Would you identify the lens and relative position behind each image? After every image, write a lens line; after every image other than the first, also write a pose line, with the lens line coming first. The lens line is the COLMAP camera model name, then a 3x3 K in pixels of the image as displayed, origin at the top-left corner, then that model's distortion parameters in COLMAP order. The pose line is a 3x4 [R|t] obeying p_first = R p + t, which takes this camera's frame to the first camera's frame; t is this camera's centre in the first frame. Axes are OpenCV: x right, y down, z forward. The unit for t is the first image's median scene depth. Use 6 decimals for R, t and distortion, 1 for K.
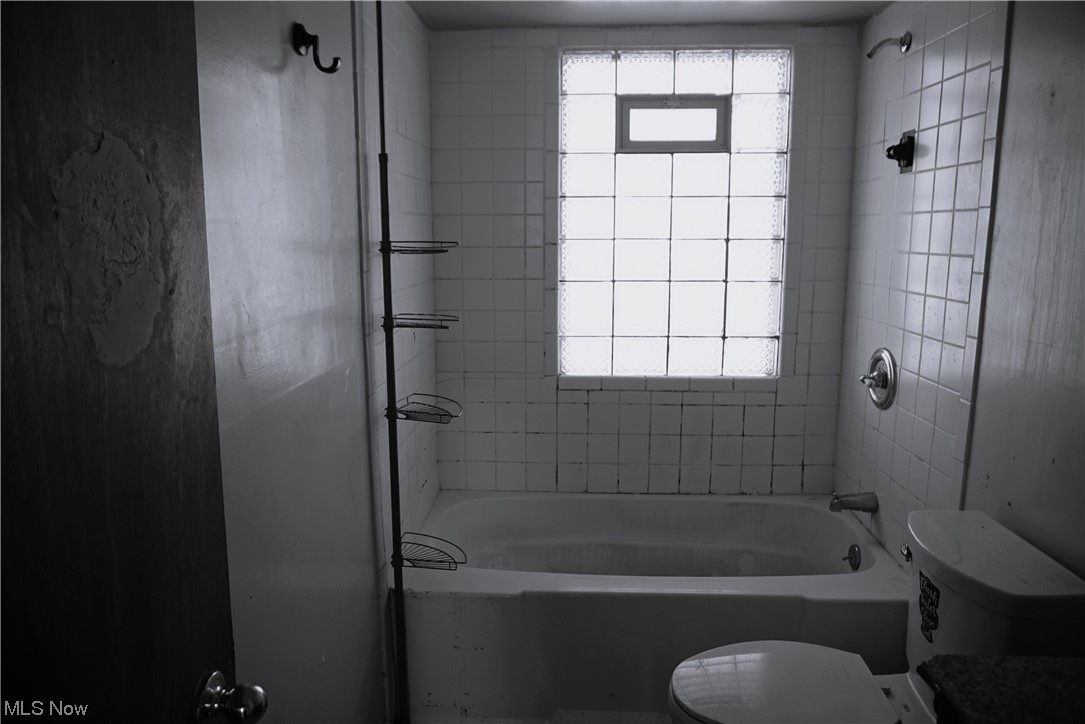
lens RADIAL K [[721.6, 0, 546.3], [0, 721.6, 358.7], [0, 0, 1]] dist [-0.052171, 0.031414]
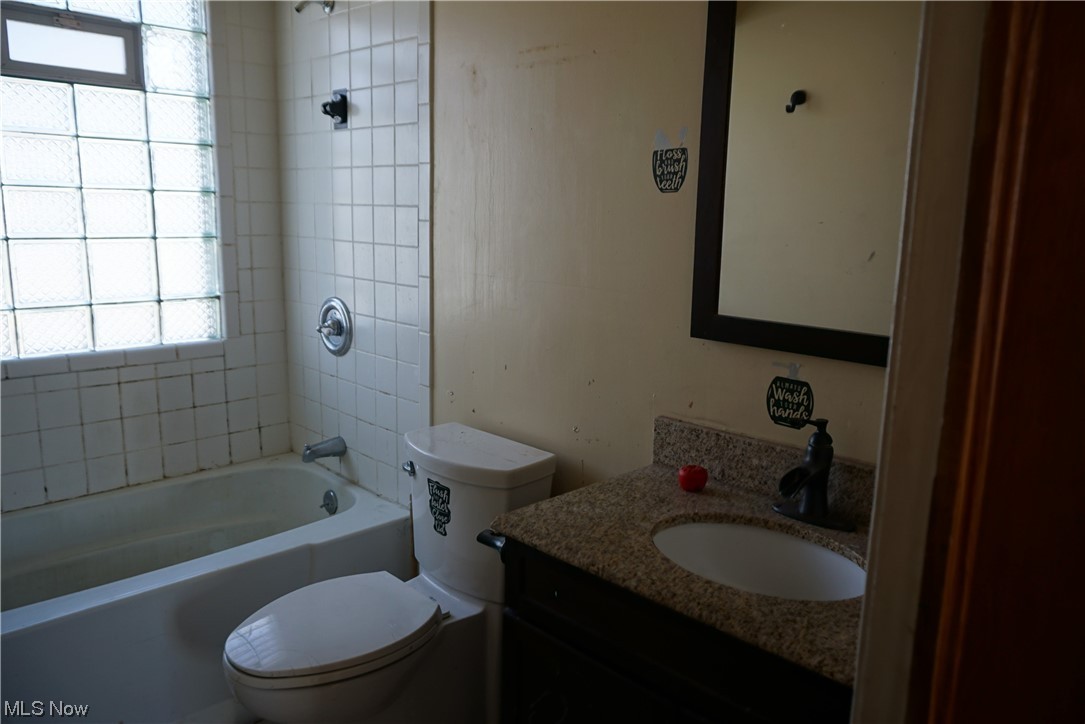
lens RADIAL K [[788.9, 0, 542.5], [0, 788.9, 362.0], [0, 0, 1]] dist [-0.064096, 0.056834]
pose [[0.672556, -0.119957, 0.730259, -0.171041], [0.099383, 0.992477, 0.071501, 0.027008], [-0.733343, 0.024487, 0.679418, -0.000576]]
